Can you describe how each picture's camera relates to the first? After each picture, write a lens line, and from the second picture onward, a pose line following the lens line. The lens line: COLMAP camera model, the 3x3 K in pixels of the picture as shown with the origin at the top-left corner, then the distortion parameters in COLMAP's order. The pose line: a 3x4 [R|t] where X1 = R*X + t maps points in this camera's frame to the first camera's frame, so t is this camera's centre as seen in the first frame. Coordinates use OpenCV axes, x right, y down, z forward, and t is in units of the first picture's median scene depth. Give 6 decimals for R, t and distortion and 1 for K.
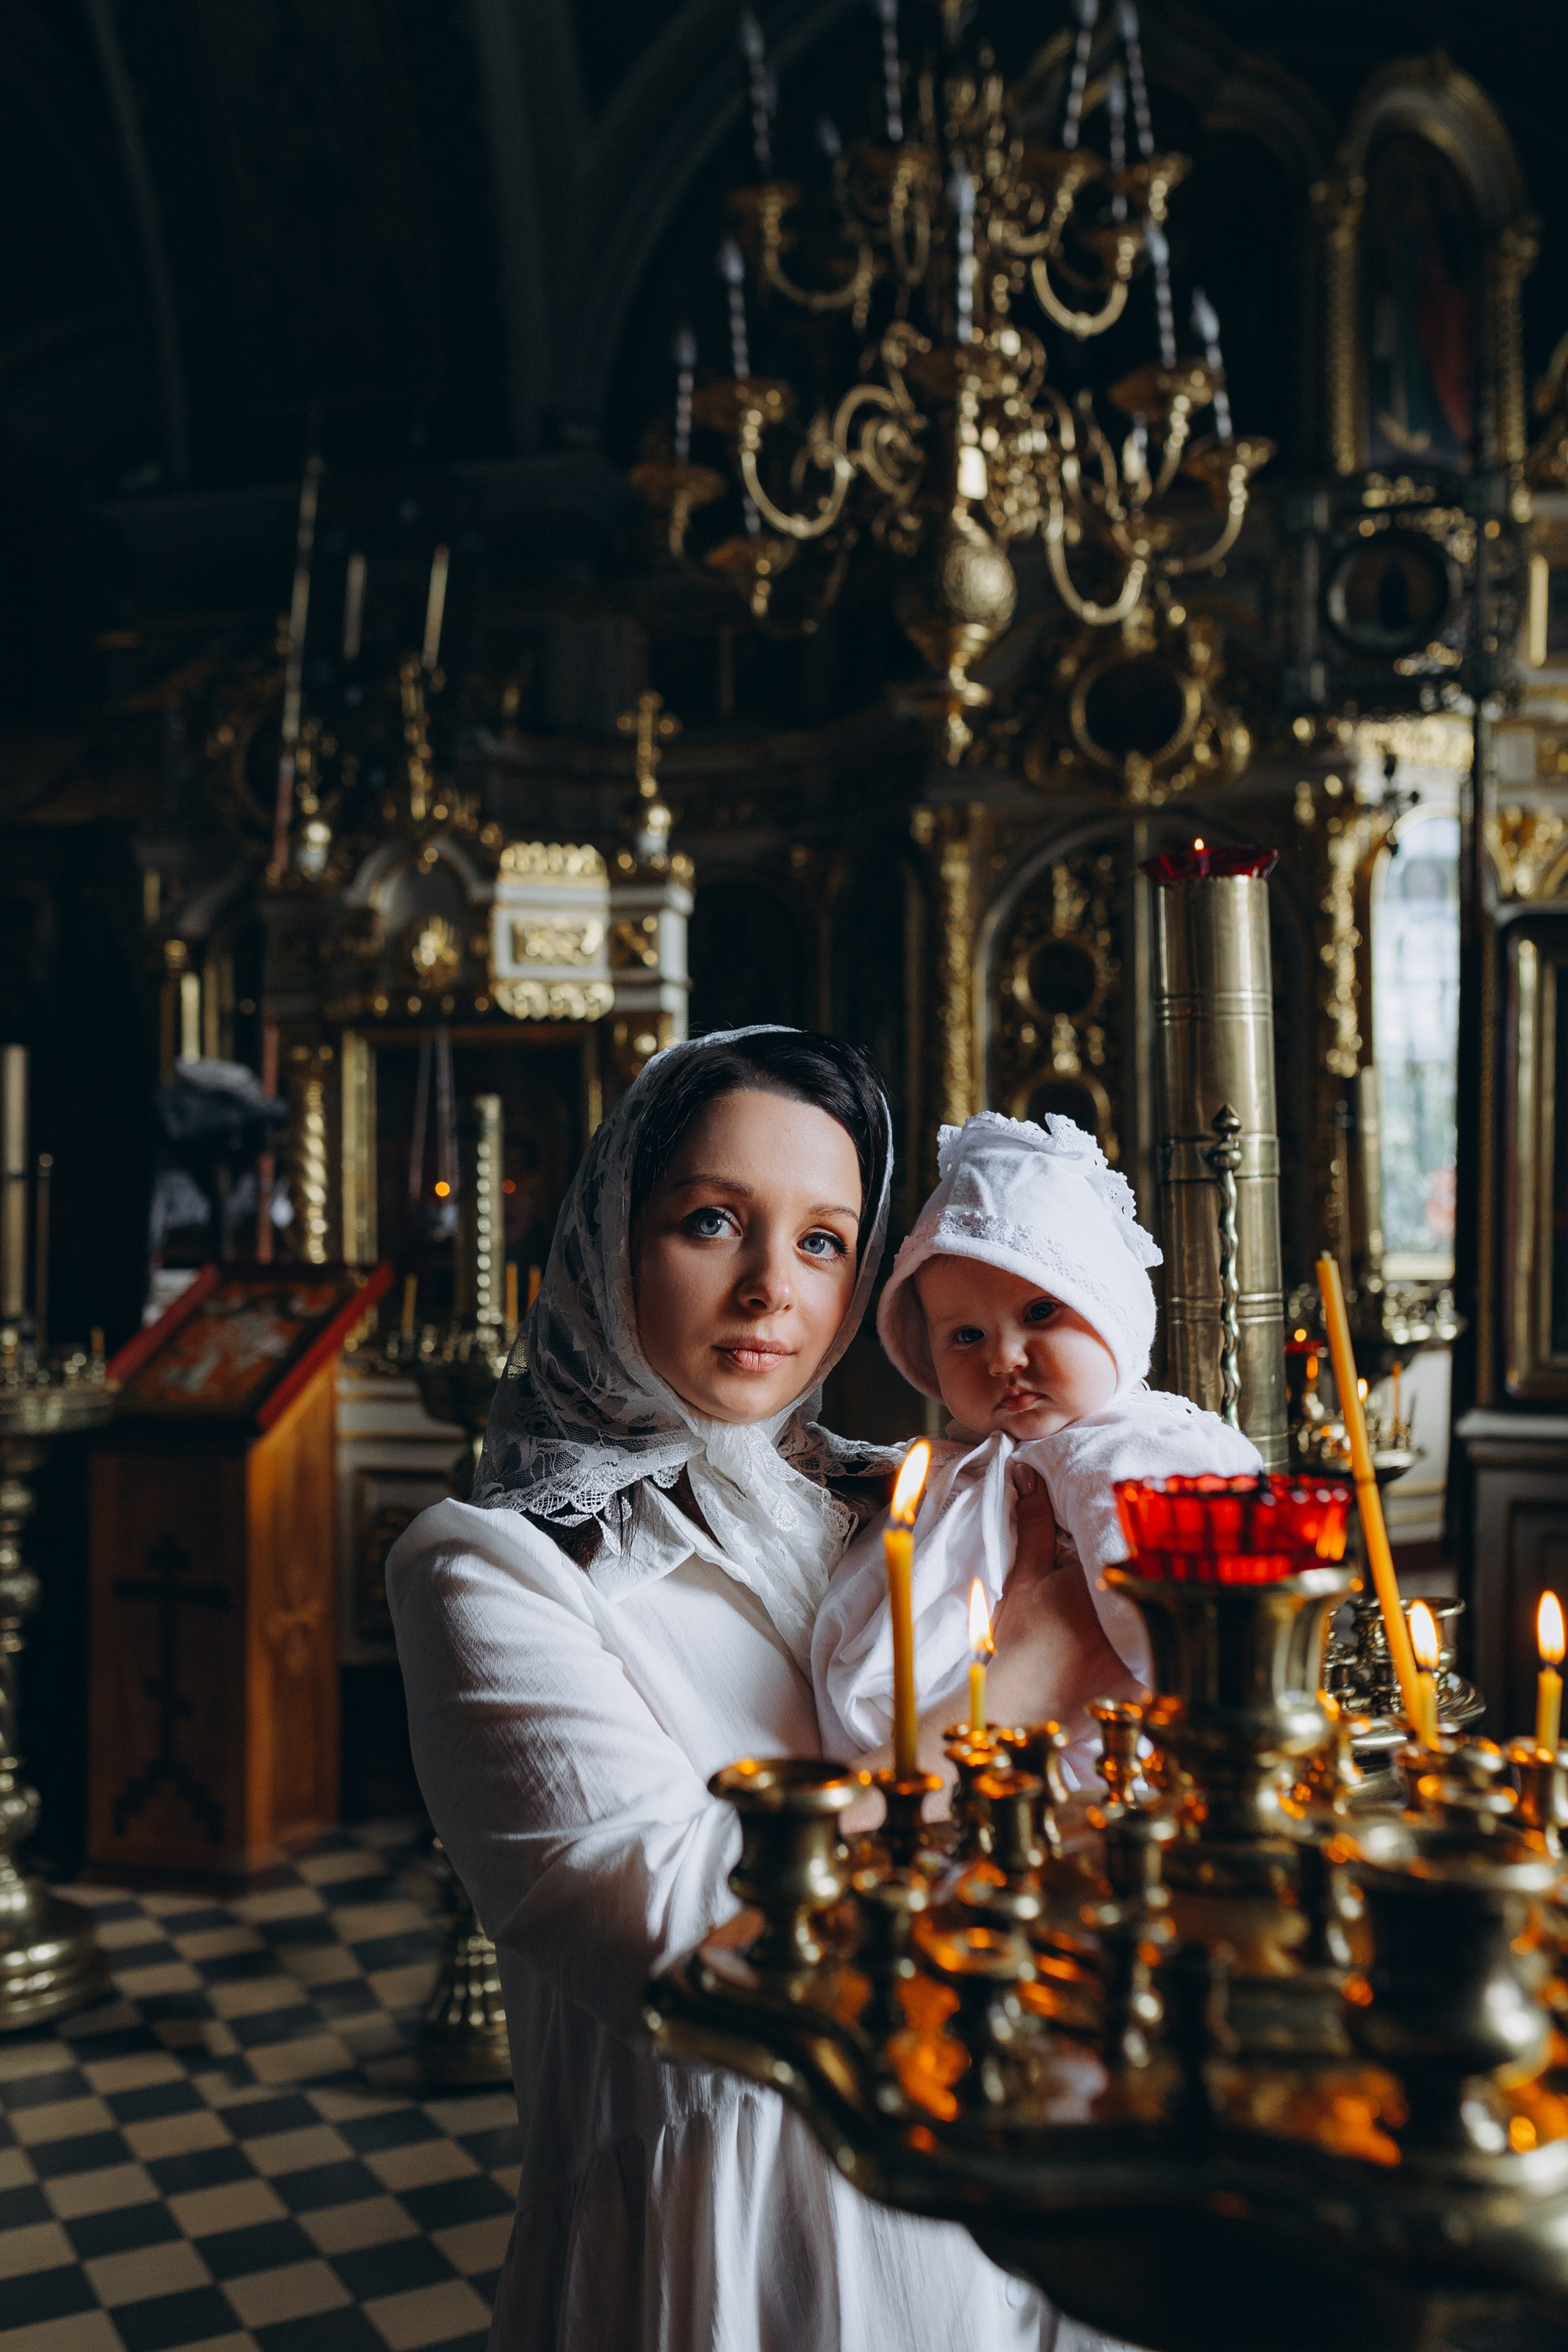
lens RADIAL K [[2236.8, 0, 784.0], [0, 2236.8, 1176.0], [0, 0, 1]] dist [-0.000047, 0.000568]
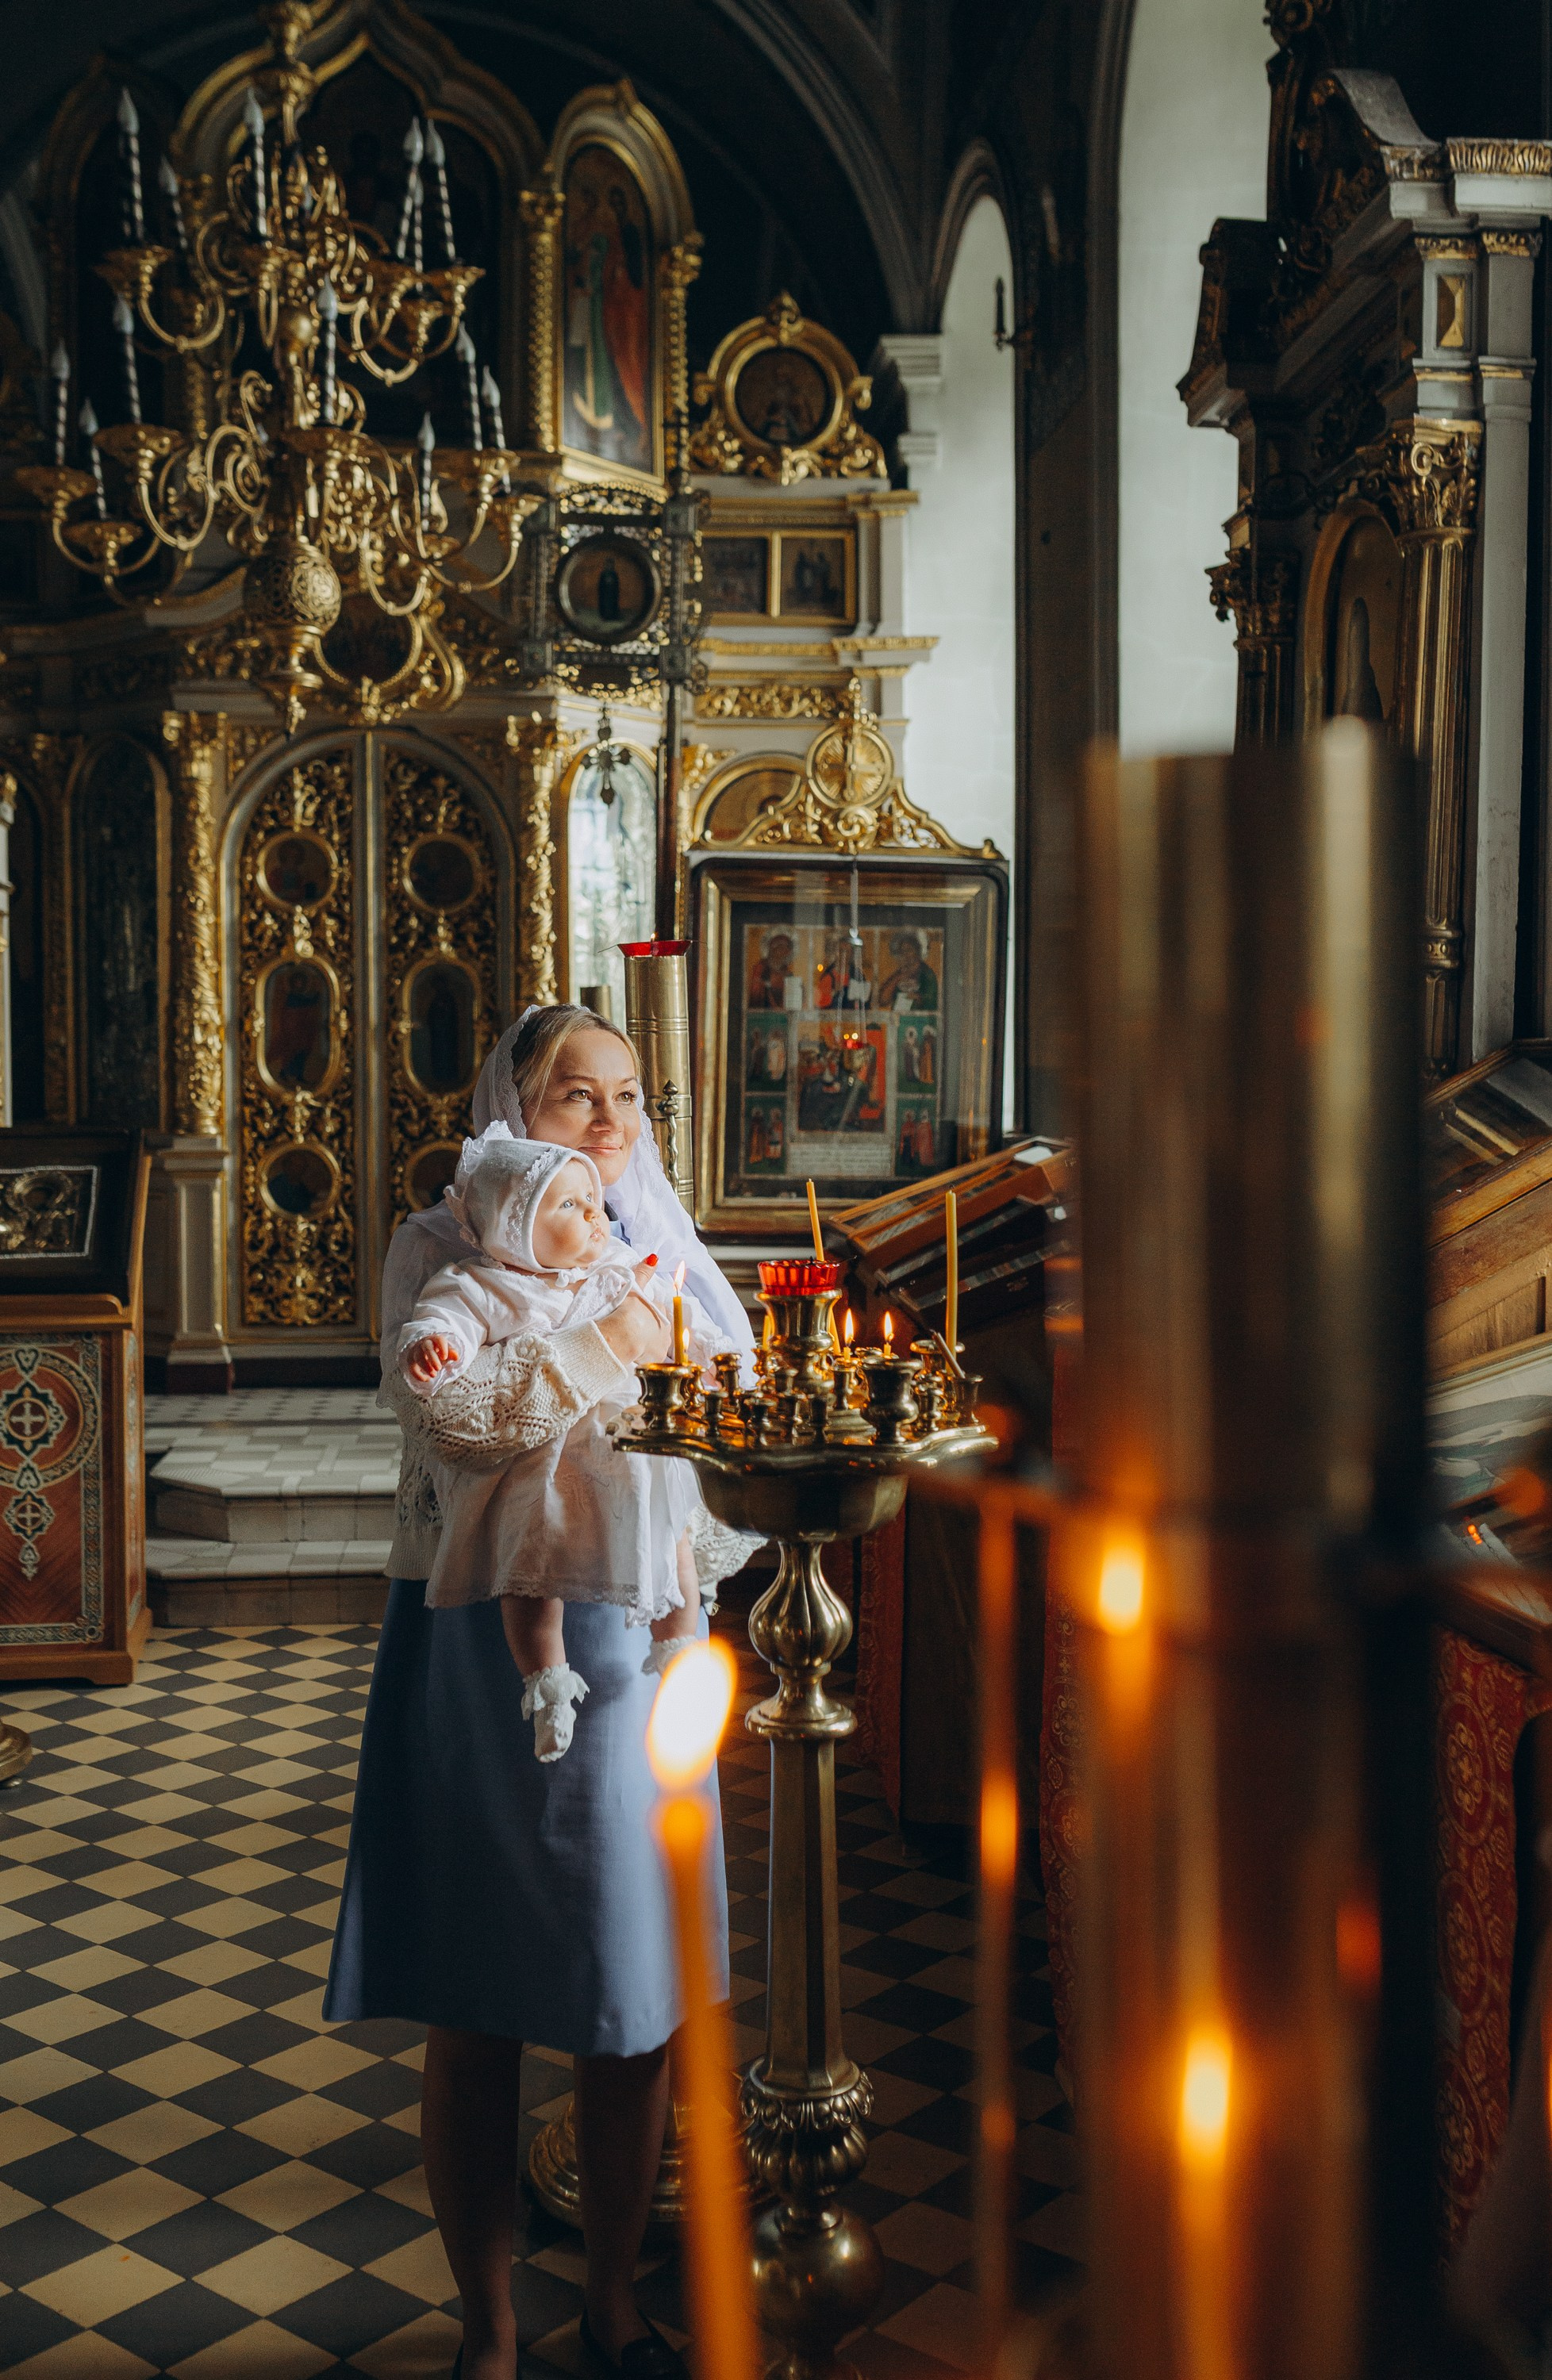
lens RADIAL K [[2307.1, 0, 776.0], [0, 2307.1, 1190.0], [0, 0, 1]] dist [-0.001653, -0.002023]
pose [[0.925533, -0.017797, 0.378249, -0.141047], [-0.011376, 0.997137, 0.074751, -0.026571], [-0.378497, -0.073488, 0.922681, -0.257197]]
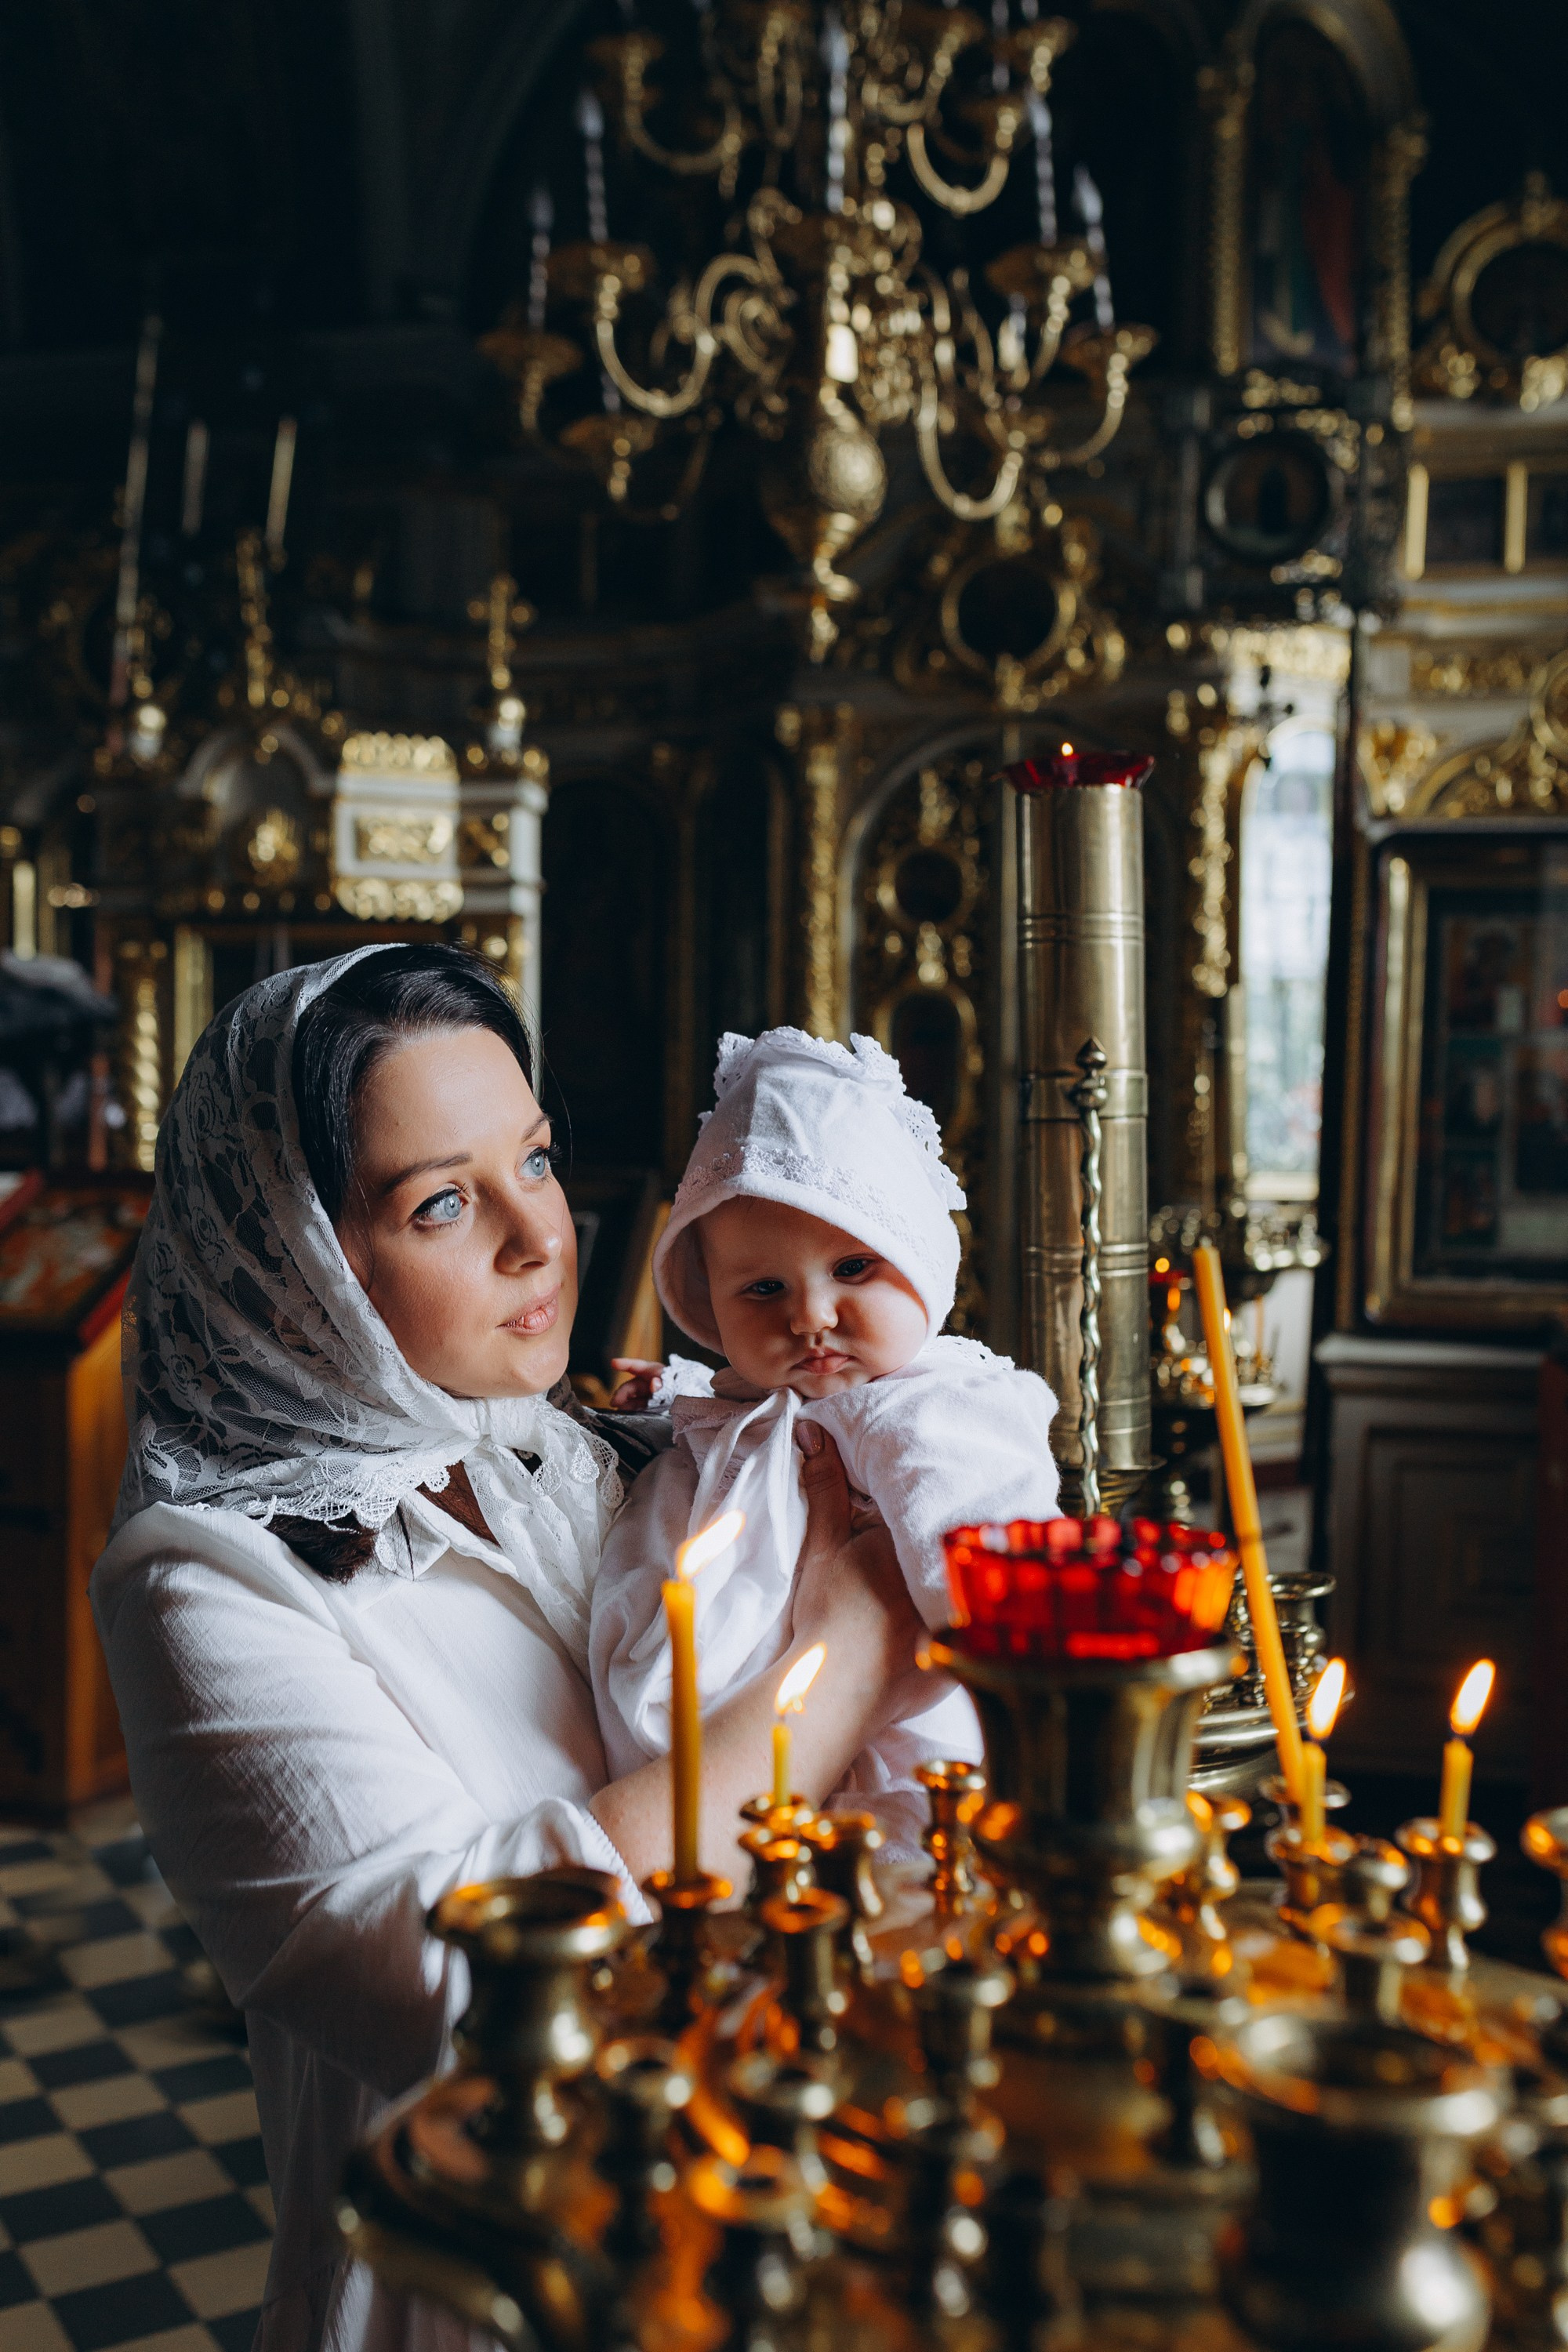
lens RADIAL K [[2242.3, 0, 784.0], [0, 2242.3, 1176.0], [0, 0, 1]] dist [-0.002711, 0.005768]
pose [[0.998112, 0.013015, 0.060020, 0.005863], [-0.015568, 0.998985, 0.042261, -0.003802], [-0.059409, -0.043116, 0.997302, 0.029732]]
